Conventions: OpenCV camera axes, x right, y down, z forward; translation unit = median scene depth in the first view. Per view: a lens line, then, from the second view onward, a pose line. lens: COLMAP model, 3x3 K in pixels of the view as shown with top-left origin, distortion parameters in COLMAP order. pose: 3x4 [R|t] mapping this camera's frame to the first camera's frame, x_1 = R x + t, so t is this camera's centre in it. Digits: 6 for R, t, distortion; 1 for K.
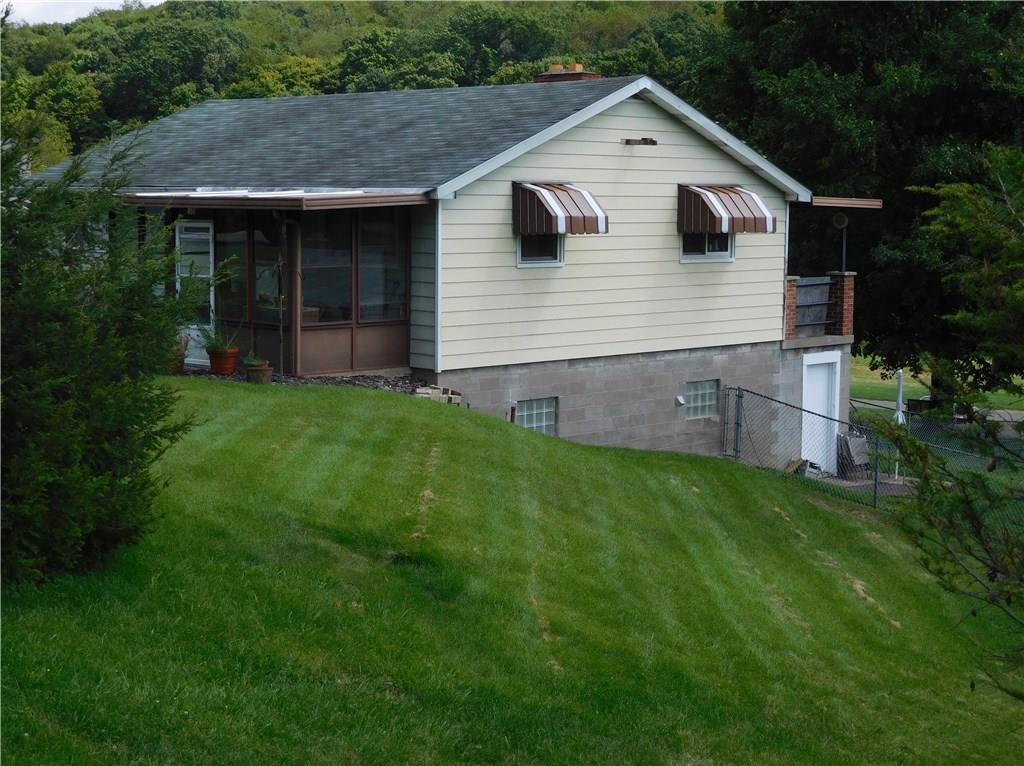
lens RADIAL K [[1704.9, 0, 512.0], [0, 1704.9, 383.0], [0, 0, 1]] dist [-0.001056, -0.069162]
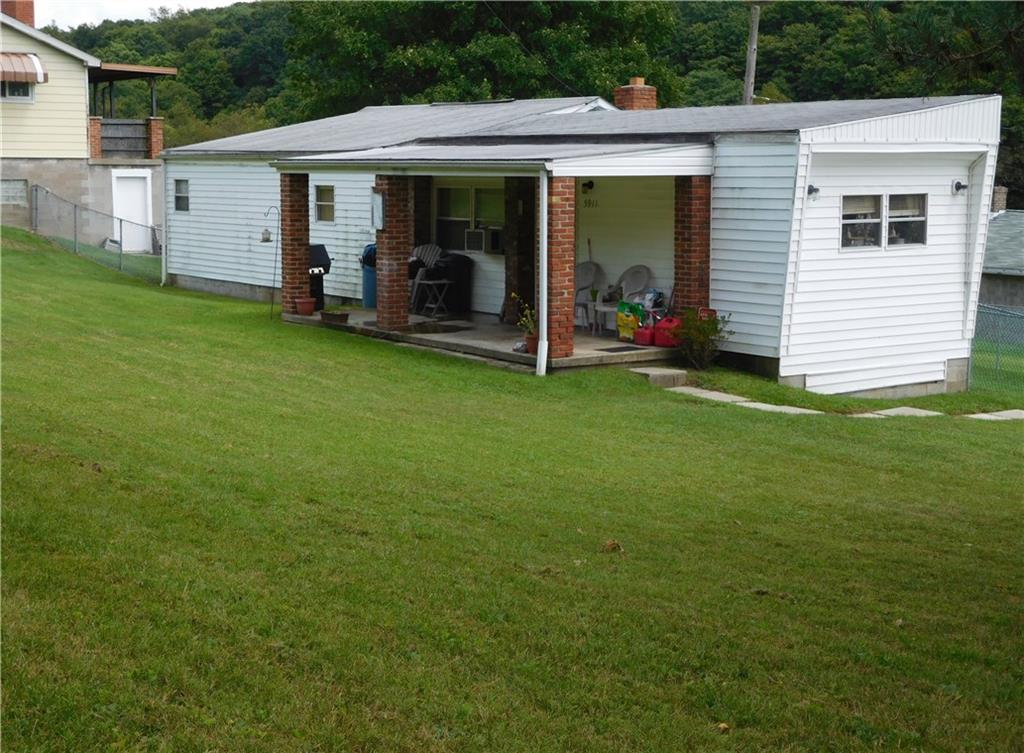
lens RADIAL K [[1583.2, 0, 512.0], [0, 1583.2, 376.5], [0, 0, 1]] dist [0.009263, 0.034697]
pose [[0.989392, 0.014421, -0.144553, 0.735687], [-0.011853, 0.999756, 0.018615, 0.138582], [0.144786, -0.016704, 0.989322, -0.355627]]
